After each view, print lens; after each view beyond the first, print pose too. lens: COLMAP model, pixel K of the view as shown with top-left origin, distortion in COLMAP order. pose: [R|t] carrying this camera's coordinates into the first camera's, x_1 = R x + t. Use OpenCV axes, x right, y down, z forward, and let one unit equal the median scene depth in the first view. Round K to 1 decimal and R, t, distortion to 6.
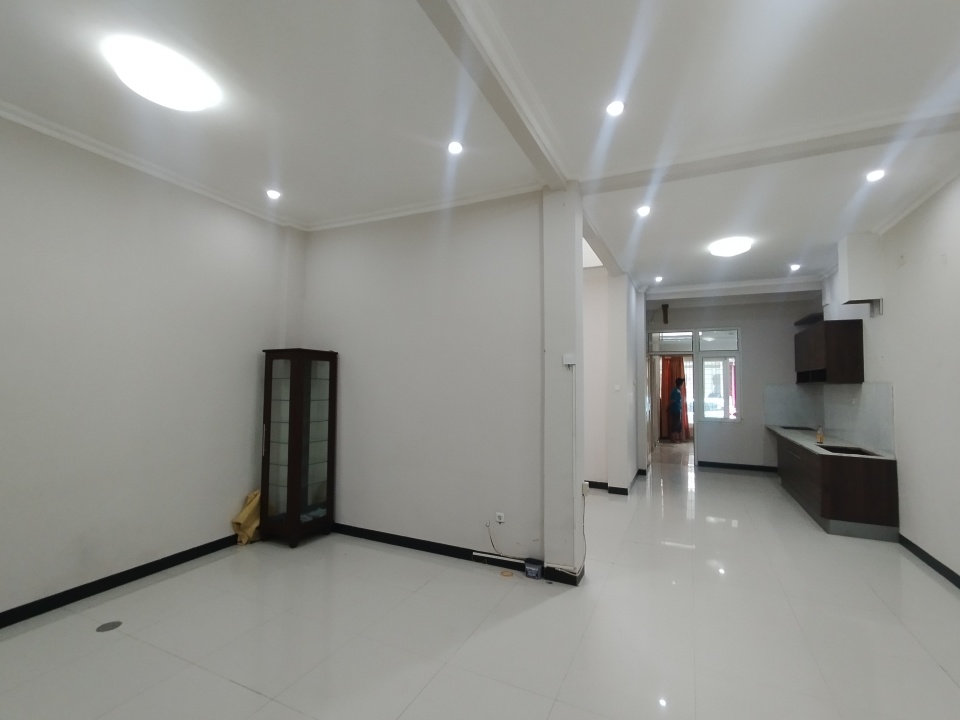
lens RADIAL K [[446.2, 0, 476.3], [0, 446.2, 359.1], [0, 0, 1]] dist [0.011326, 0.000159]
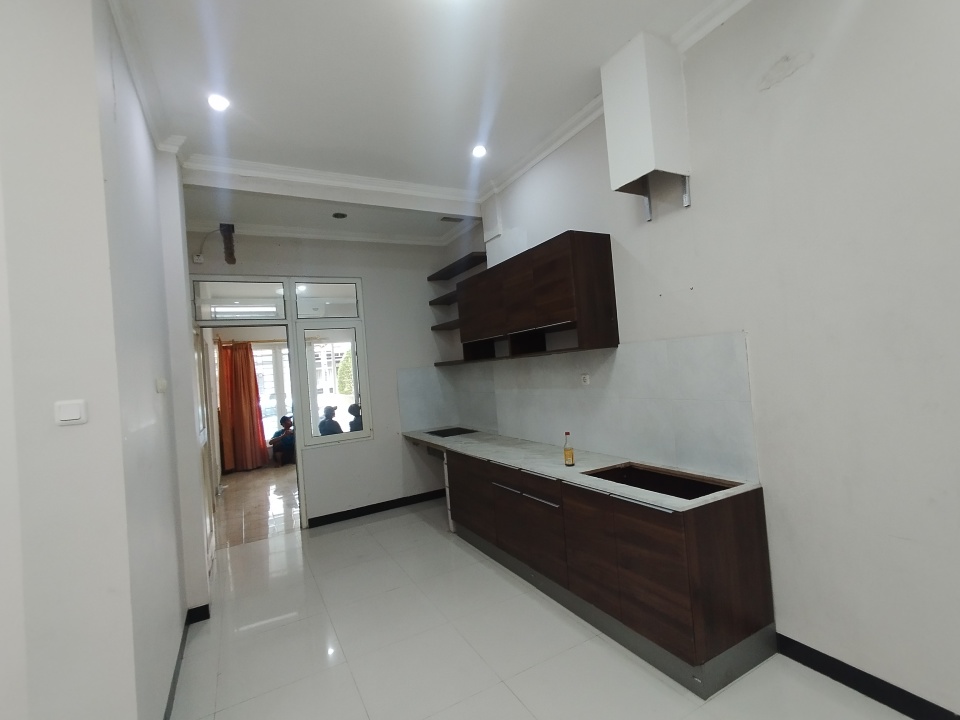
lens RADIAL K [[446.2, 0, 476.3], [0, 446.2, 359.1], [0, 0, 1]] dist [0.011326, 0.000159]
pose [[0.592605, -0.043720, 0.804306, 0.238523], [0.045392, 0.998752, 0.020846, 0.039596], [-0.804213, 0.024156, 0.593850, 0.647345]]
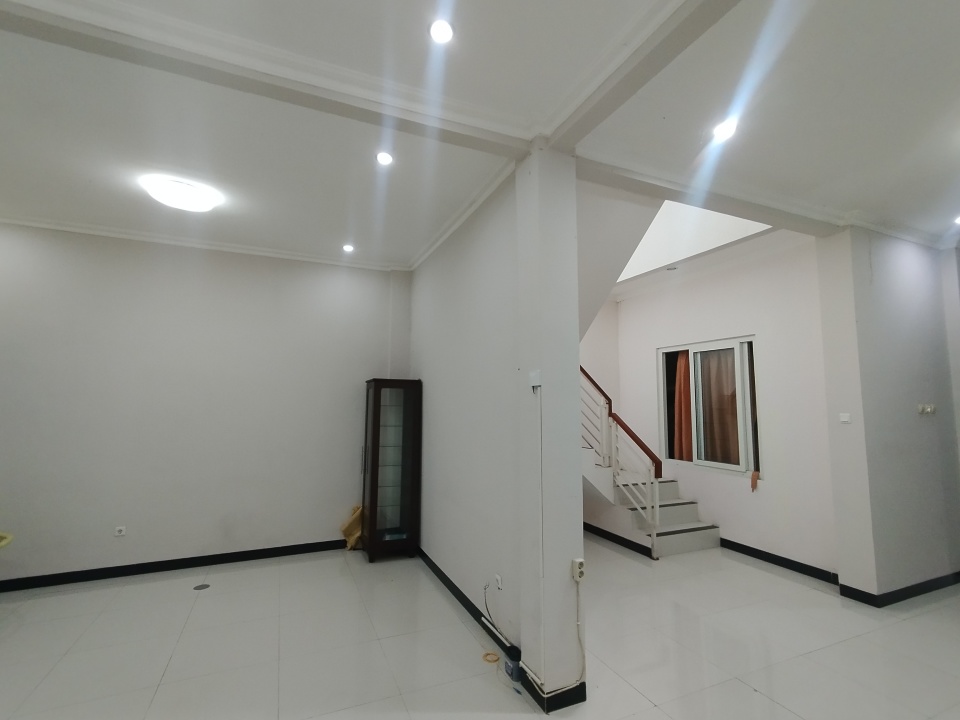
lens RADIAL K [[444.3, 0, 480.3], [0, 444.3, 357.5], [0, 0, 1]] dist [0.002040, 0.000278]
pose [[0.756631, -0.073644, -0.649681, 0.320687], [0.036238, 0.996833, -0.070792, 0.007391], [0.652837, 0.030020, 0.756903, 0.209072]]
